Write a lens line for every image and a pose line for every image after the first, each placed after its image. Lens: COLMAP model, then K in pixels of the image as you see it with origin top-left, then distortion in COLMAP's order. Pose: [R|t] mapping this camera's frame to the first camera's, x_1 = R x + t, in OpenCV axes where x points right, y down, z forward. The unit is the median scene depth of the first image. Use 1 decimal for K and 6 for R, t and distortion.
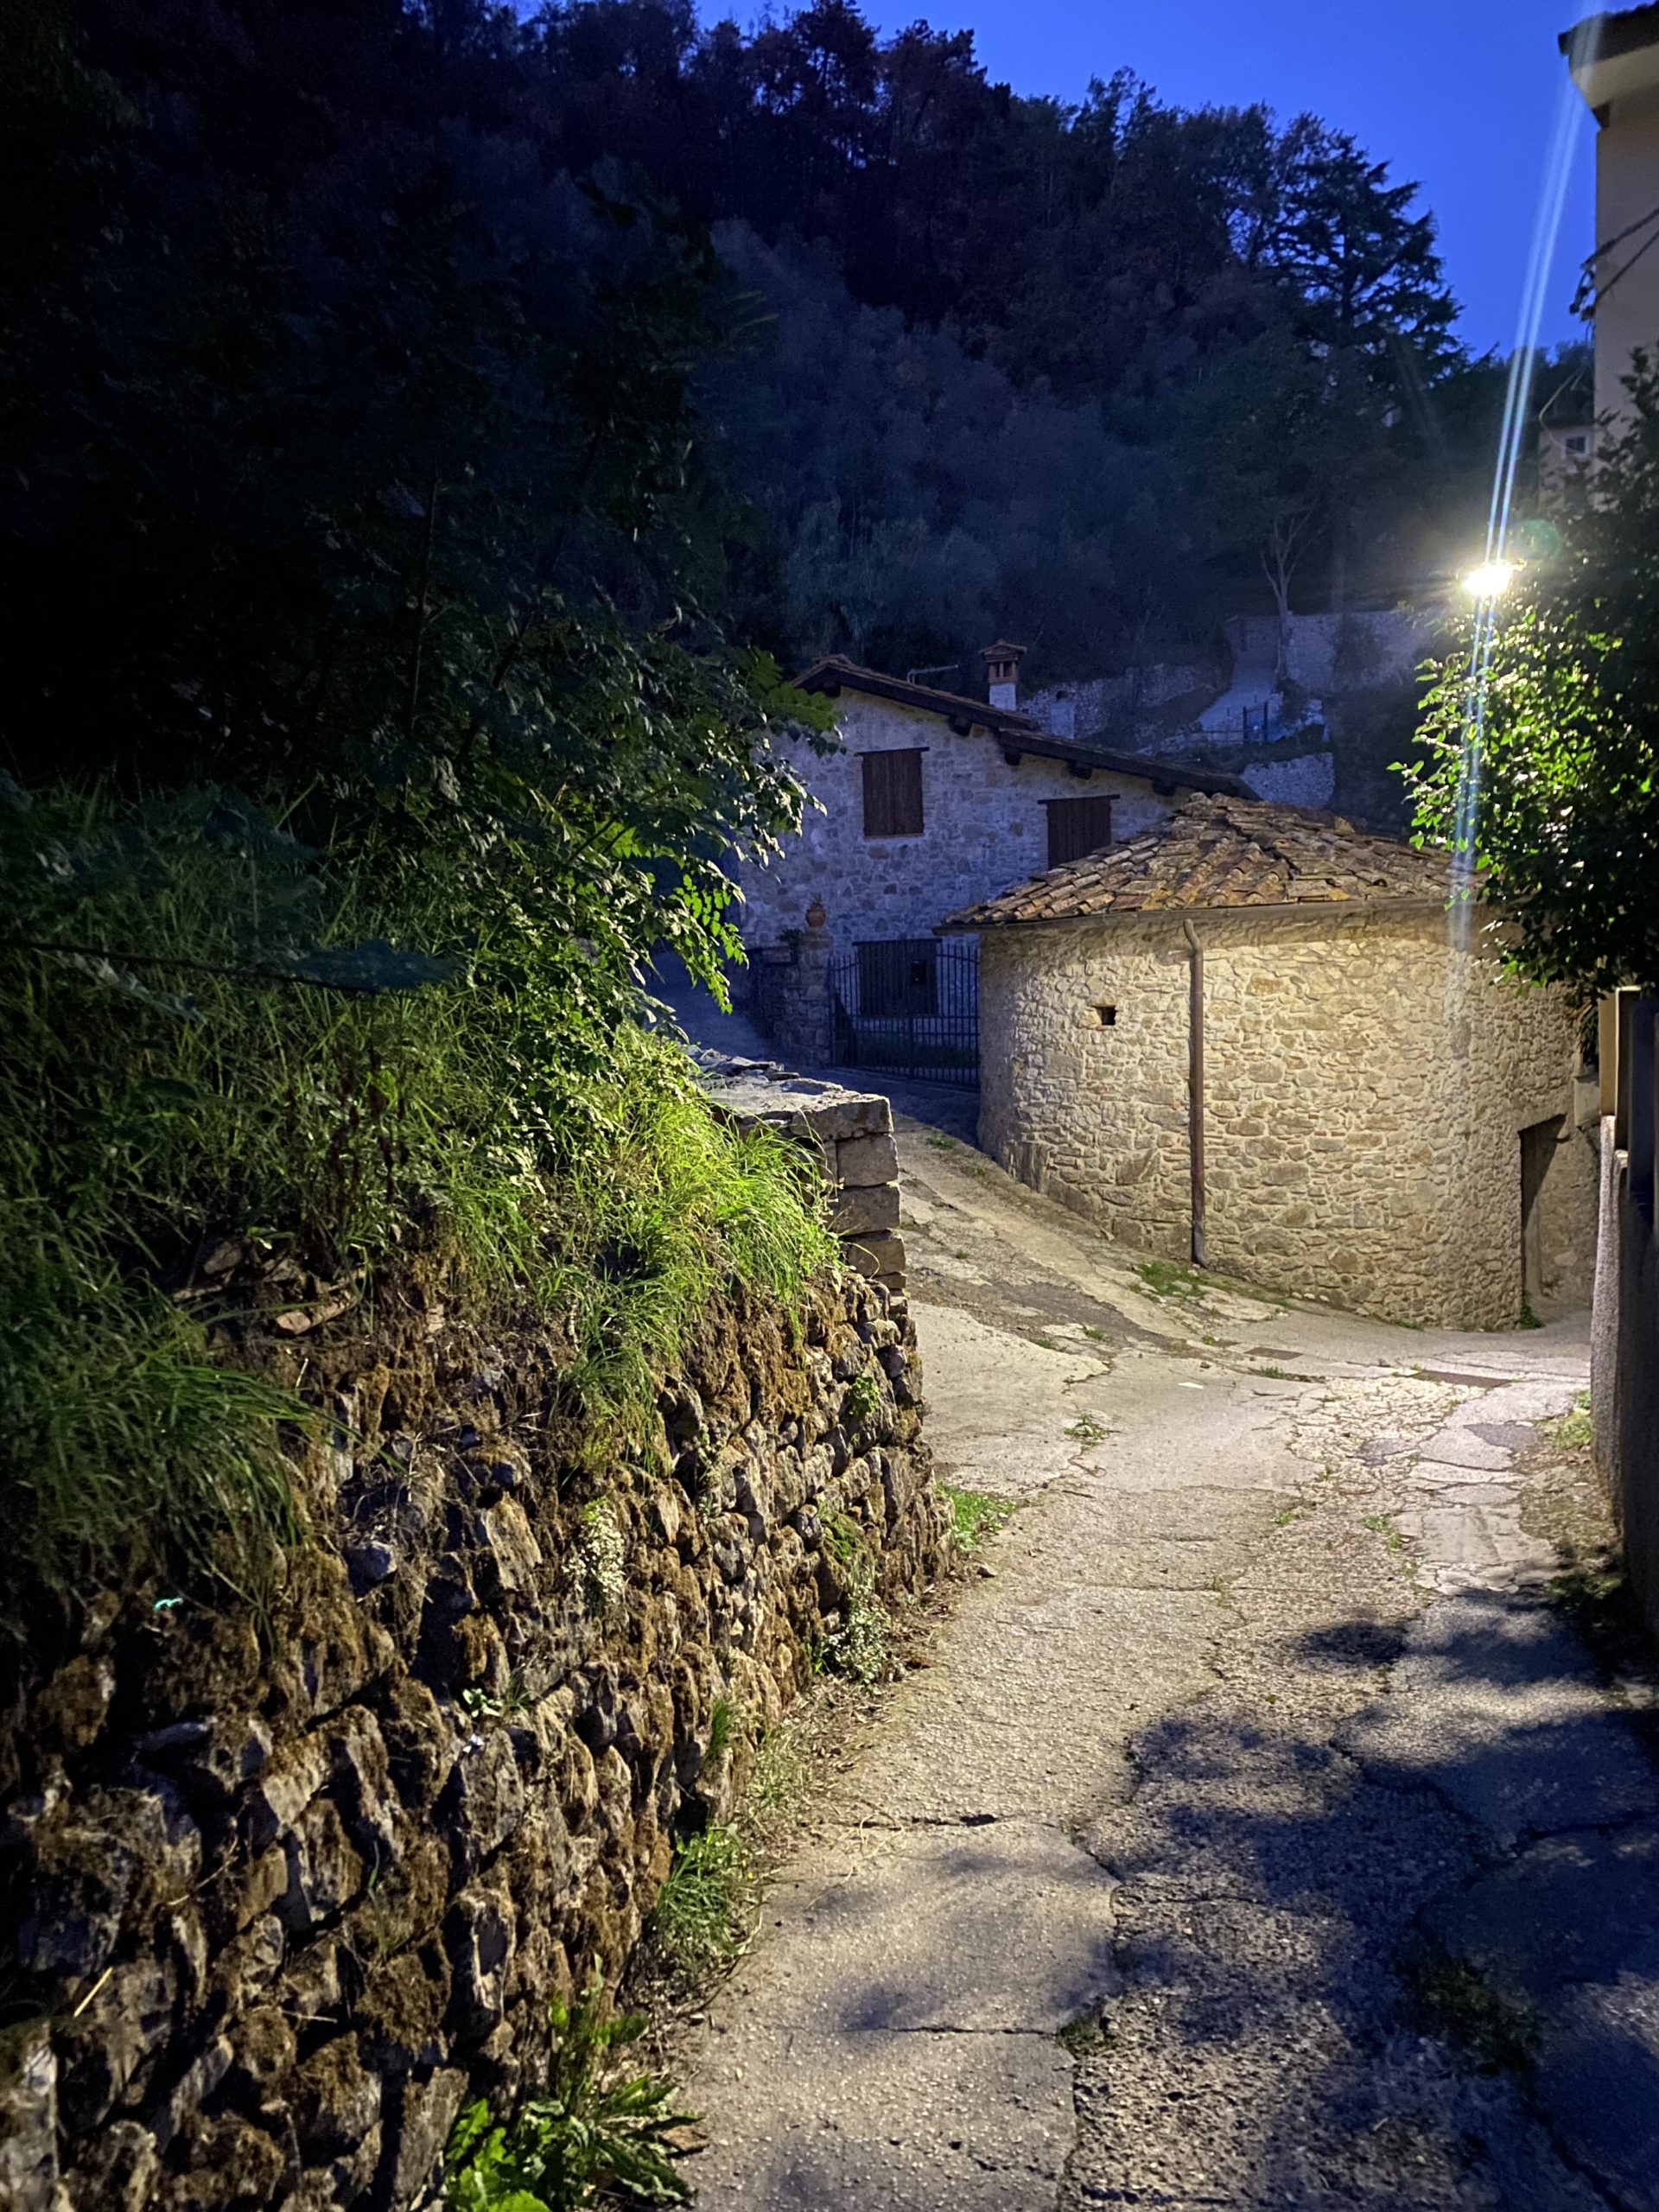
lens RADIAL K [[1658.8, 0, 830.0], [0, 1658.8, 1107.3], [0, 0, 1]] dist [0.038211, -0.001898]
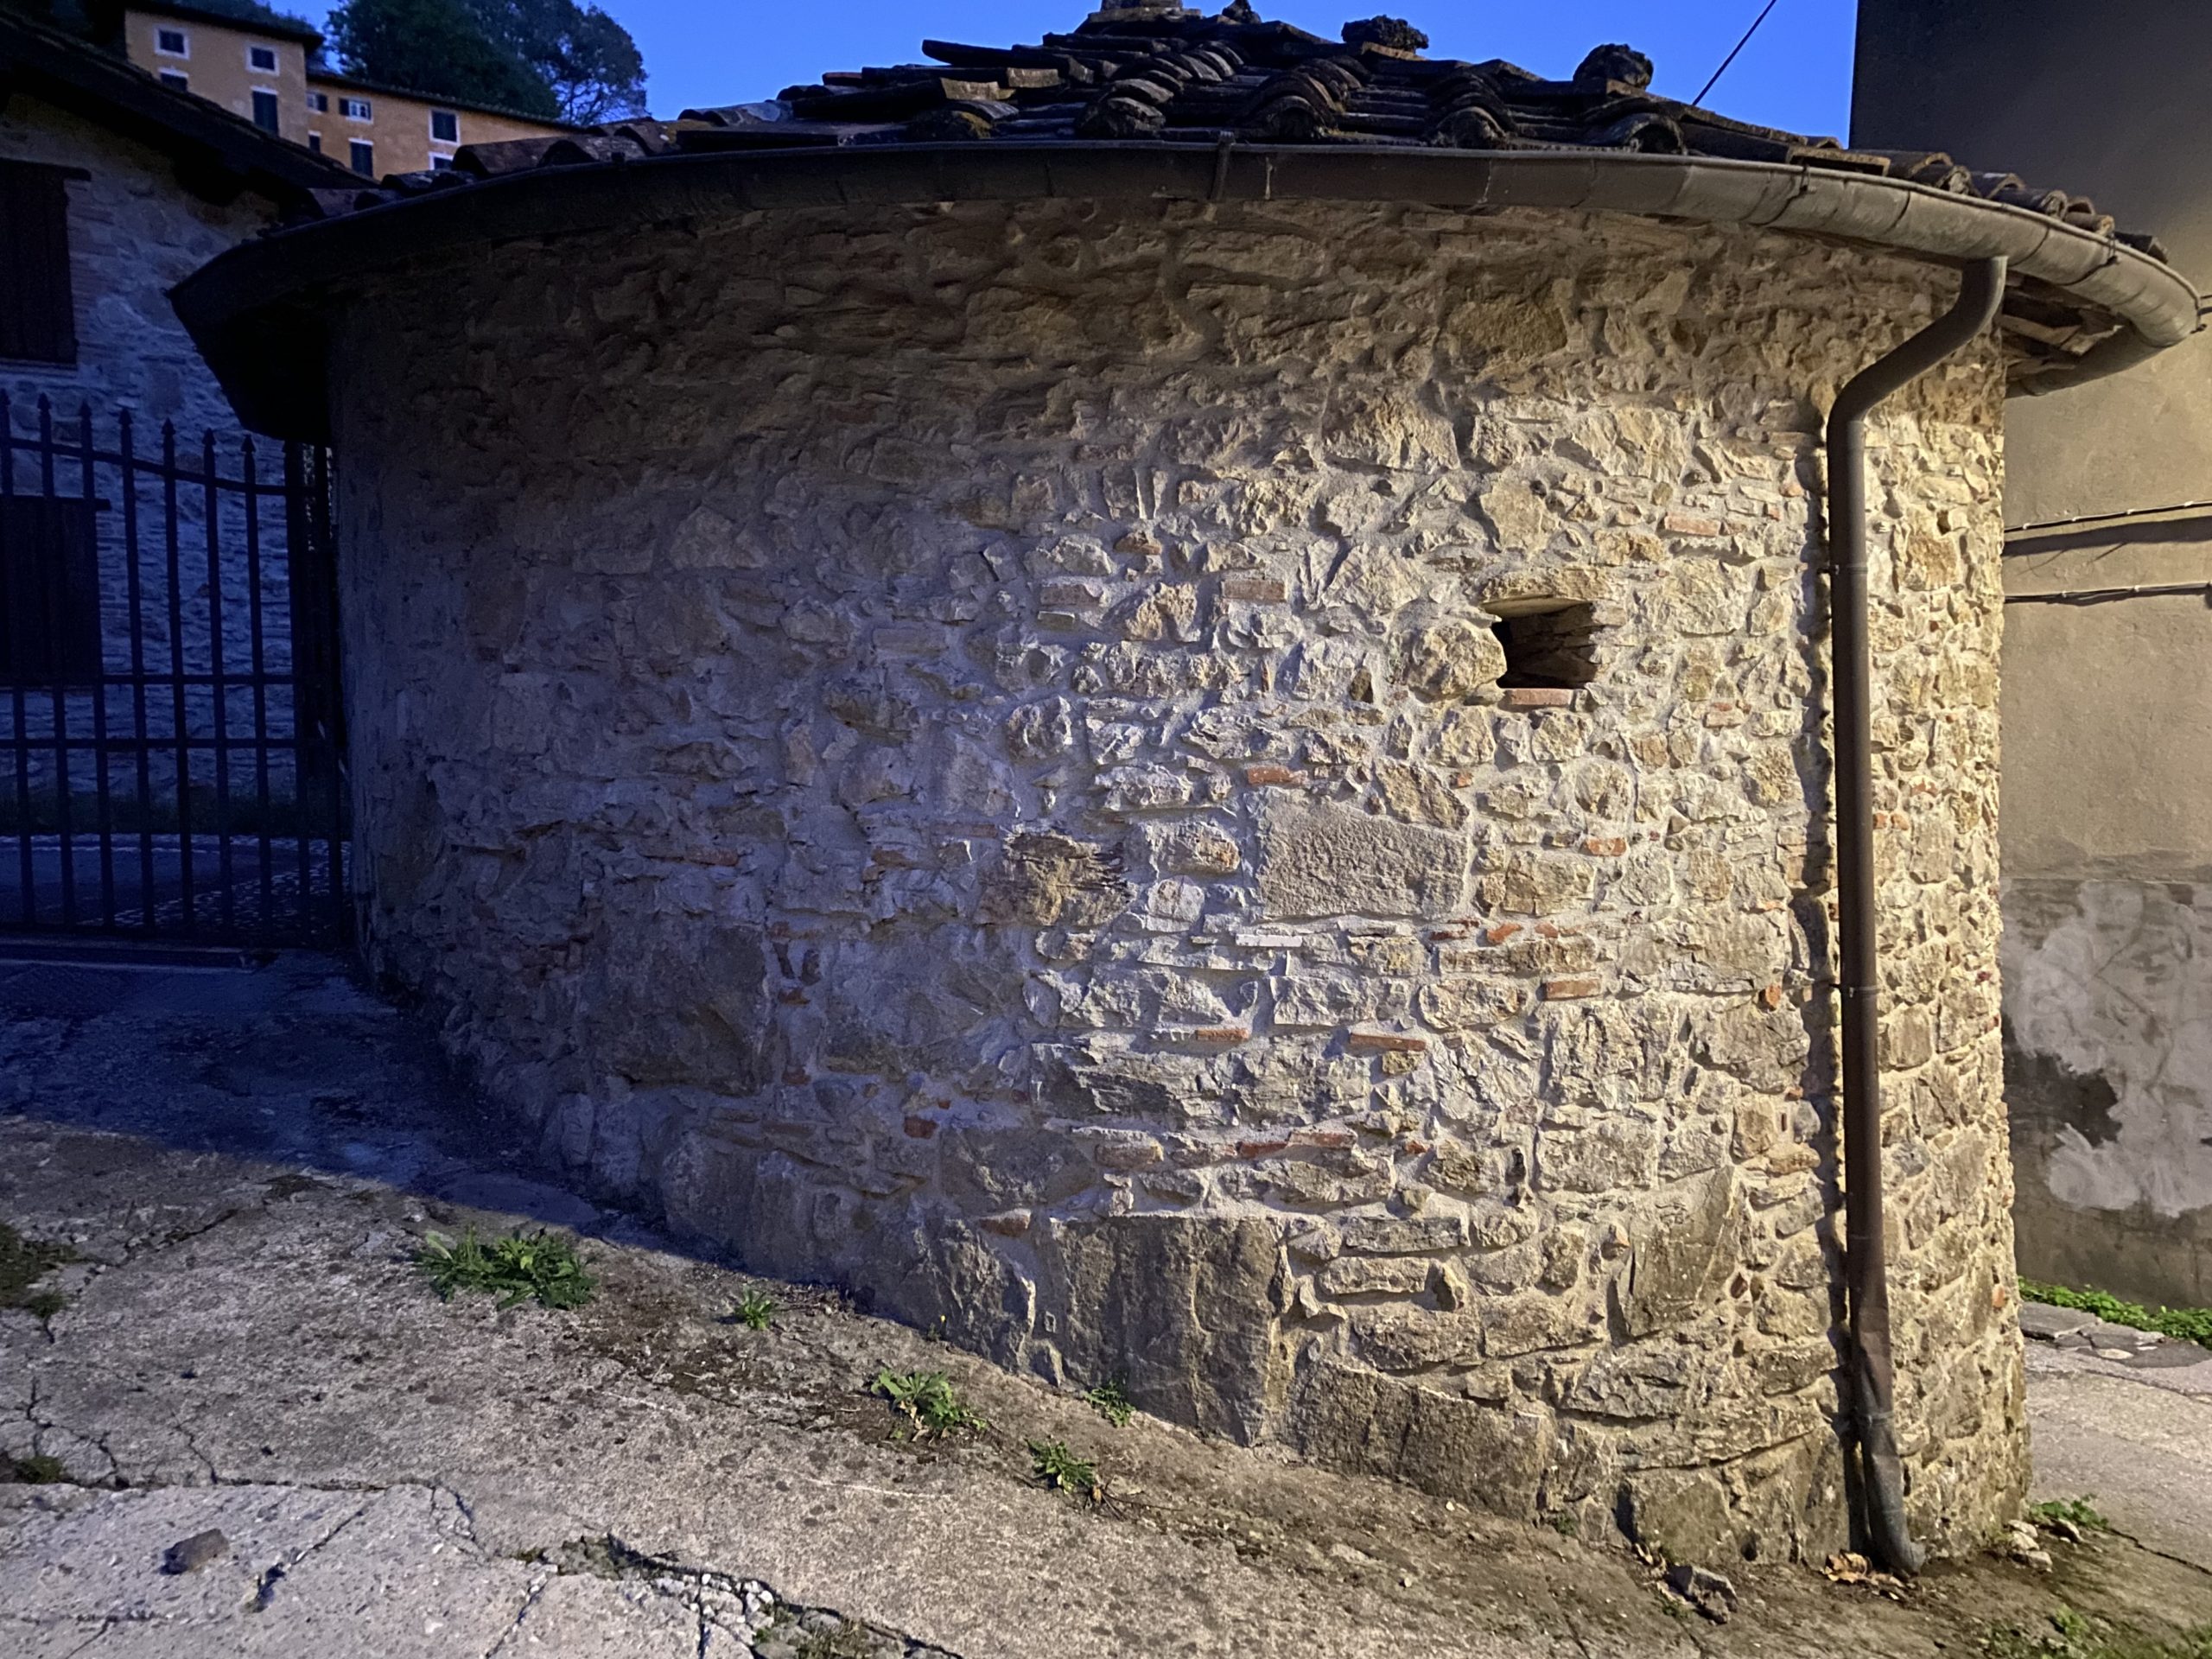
lens RADIAL K [[1658.8, 0, 1107.7], [0, 1658.8, 818.6], [0, 0, 1]] dist [0.038211, -0.001898]
pose [[0.568110, -0.049010, 0.821492, -0.065495], [0.046241, 0.998549, 0.027595, -0.039537], [-0.821653, 0.022310, 0.569552, 0.907652]]
